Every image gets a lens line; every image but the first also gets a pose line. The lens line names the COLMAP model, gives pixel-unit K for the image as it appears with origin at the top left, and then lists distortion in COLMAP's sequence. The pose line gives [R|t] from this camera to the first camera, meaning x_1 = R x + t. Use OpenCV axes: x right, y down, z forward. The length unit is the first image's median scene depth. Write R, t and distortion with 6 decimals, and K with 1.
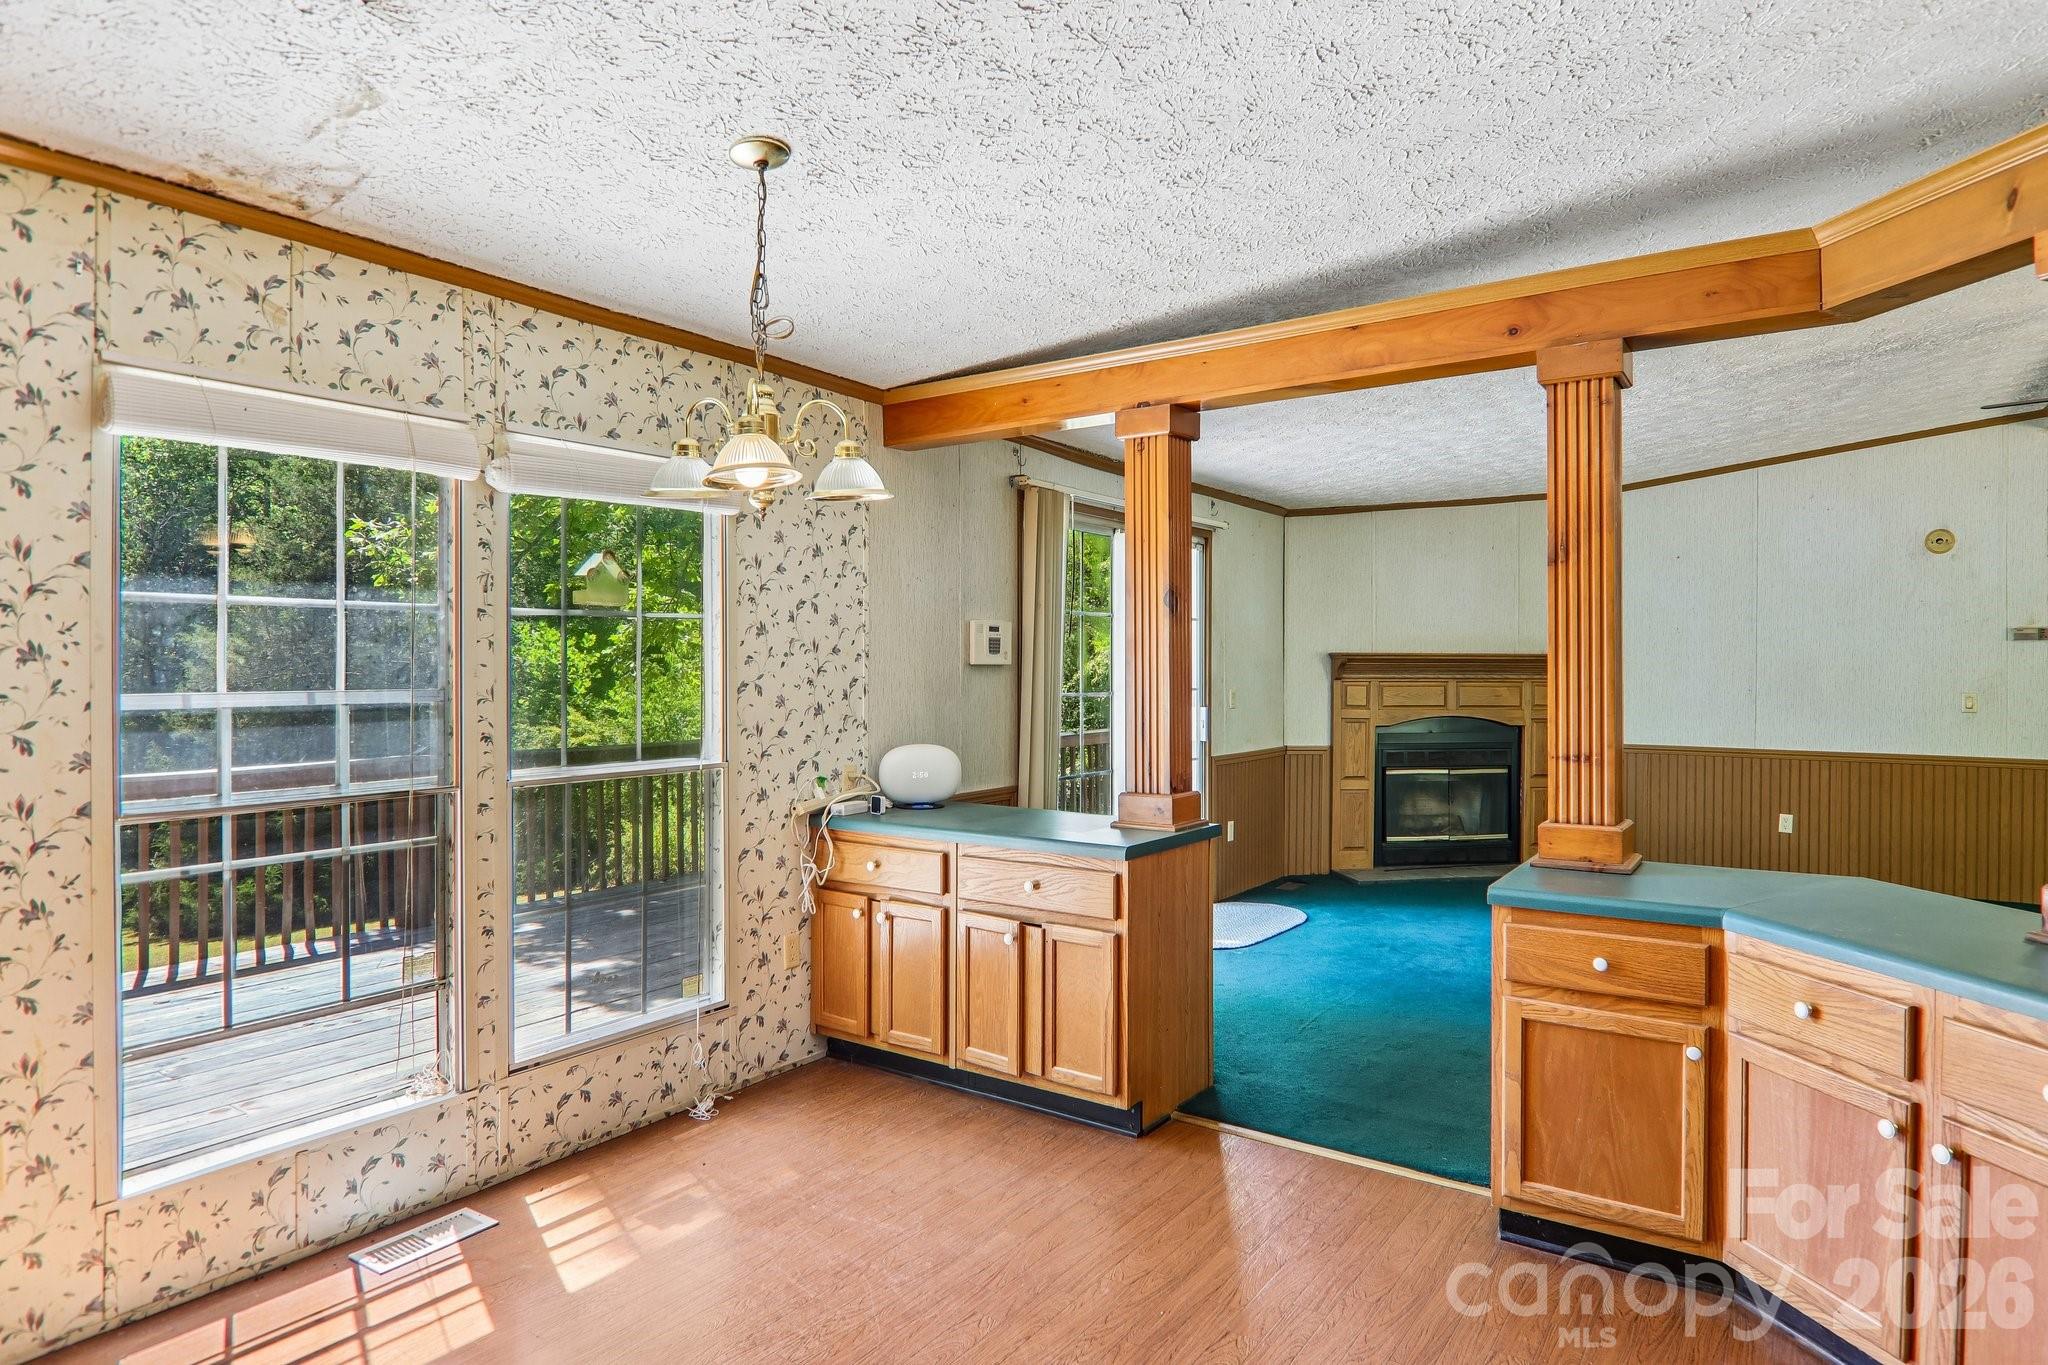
lens RADIAL K [[1165.5, 0, 1018.0], [0, 1165.5, 679.8], [0, 0, 1]] dist [0.003425, -0.020240]
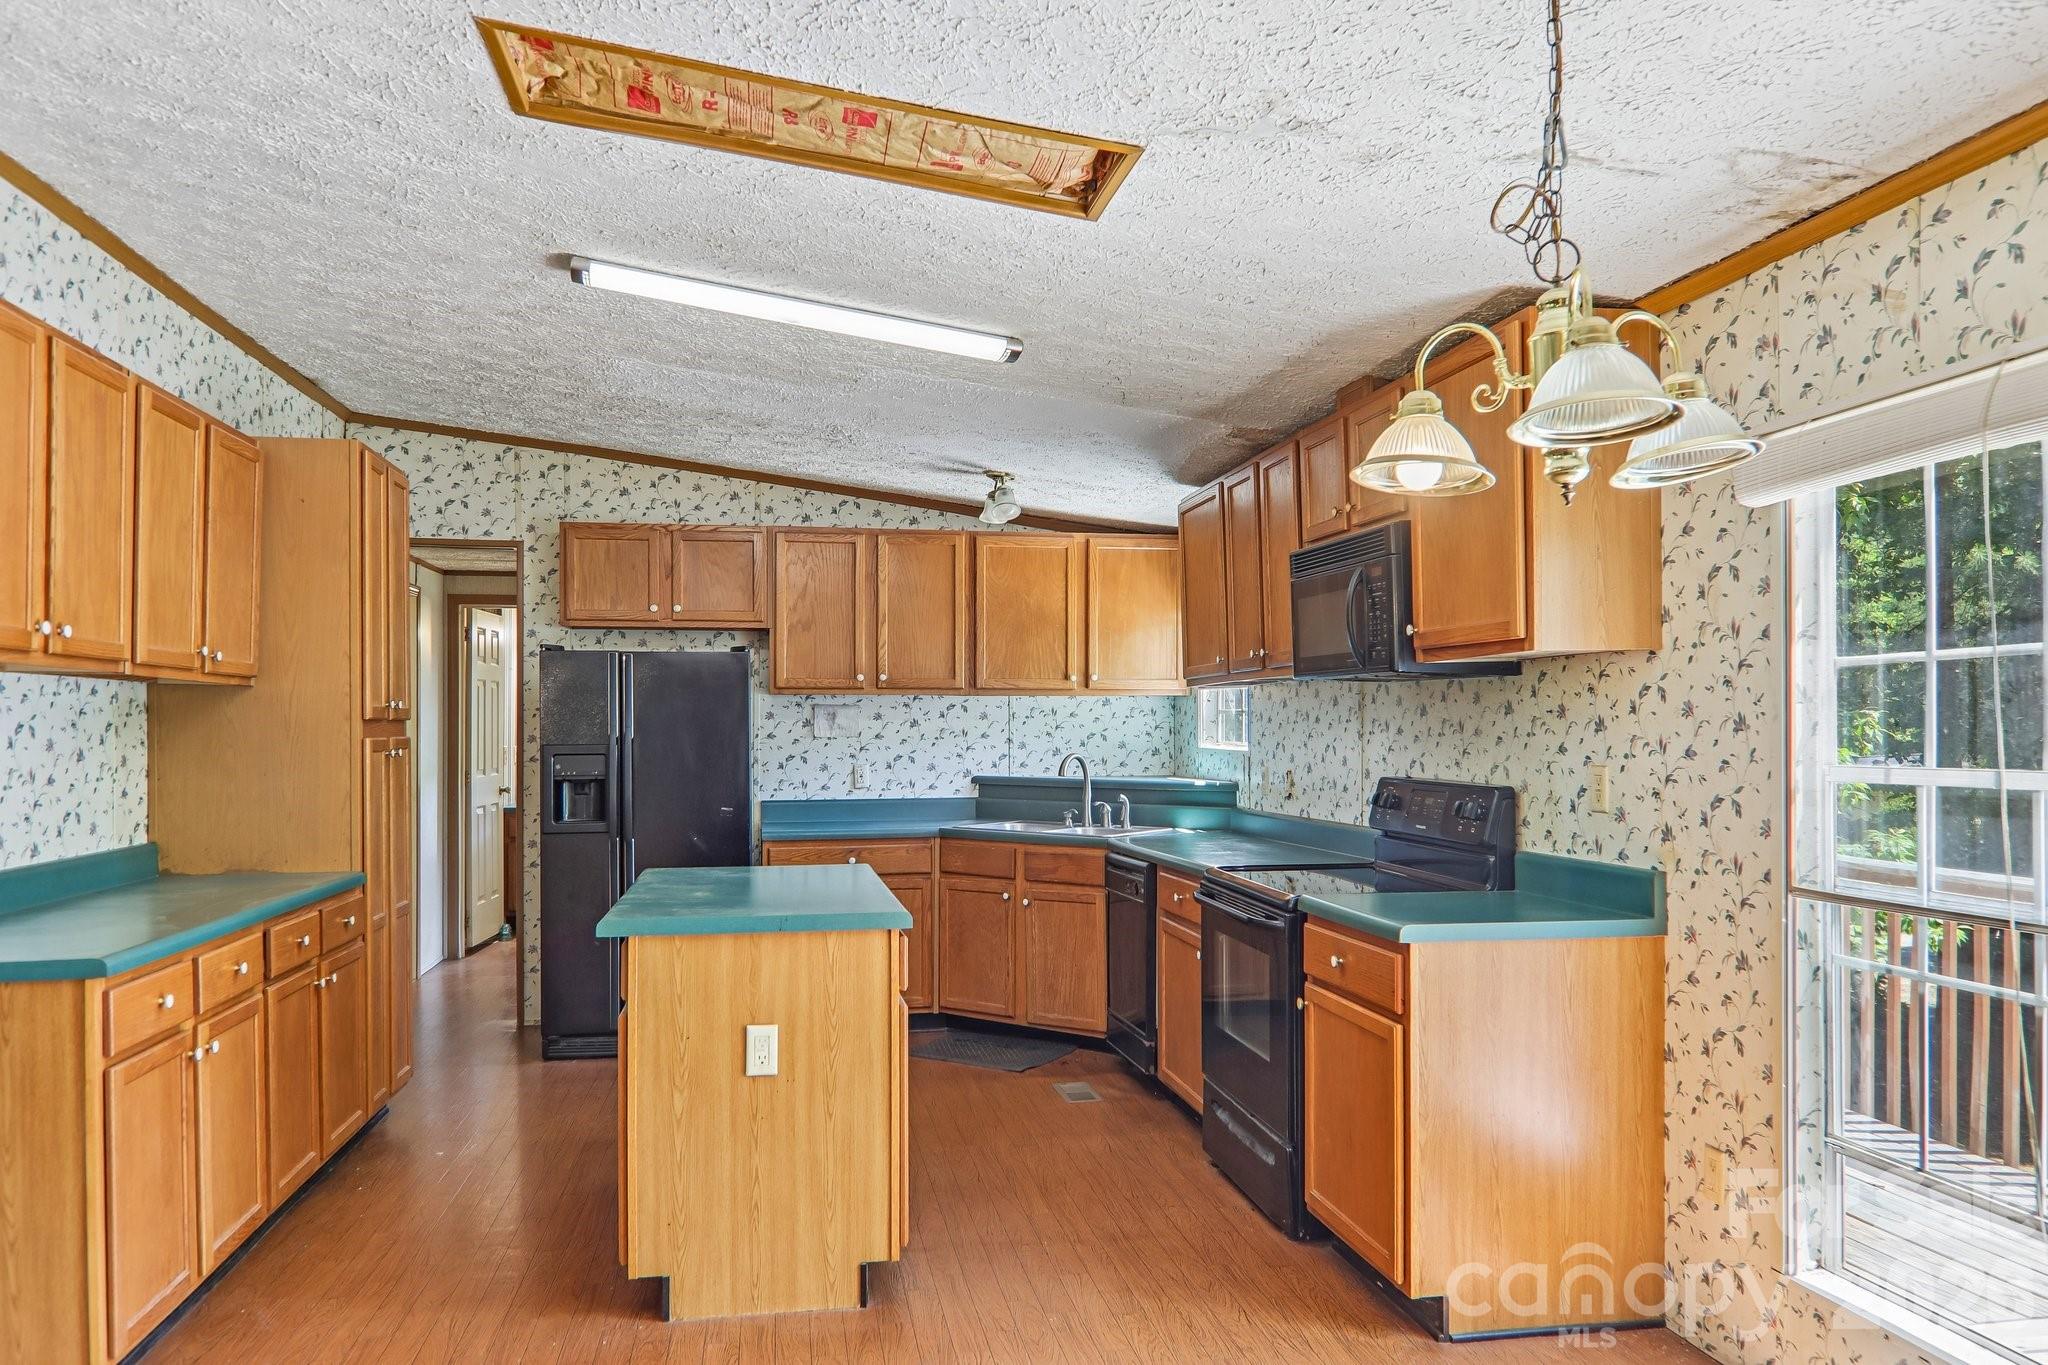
lens RADIAL K [[1453.7, 0, 1021.5], [0, 1453.7, 732.1], [0, 0, 1]] dist [0.001174, 0.000675]
pose [[-0.713322, 0.000647, -0.700836, 0.340727], [-0.007161, 0.999941, 0.008212, -0.012335], [0.700799, 0.010877, -0.713275, 0.866789]]
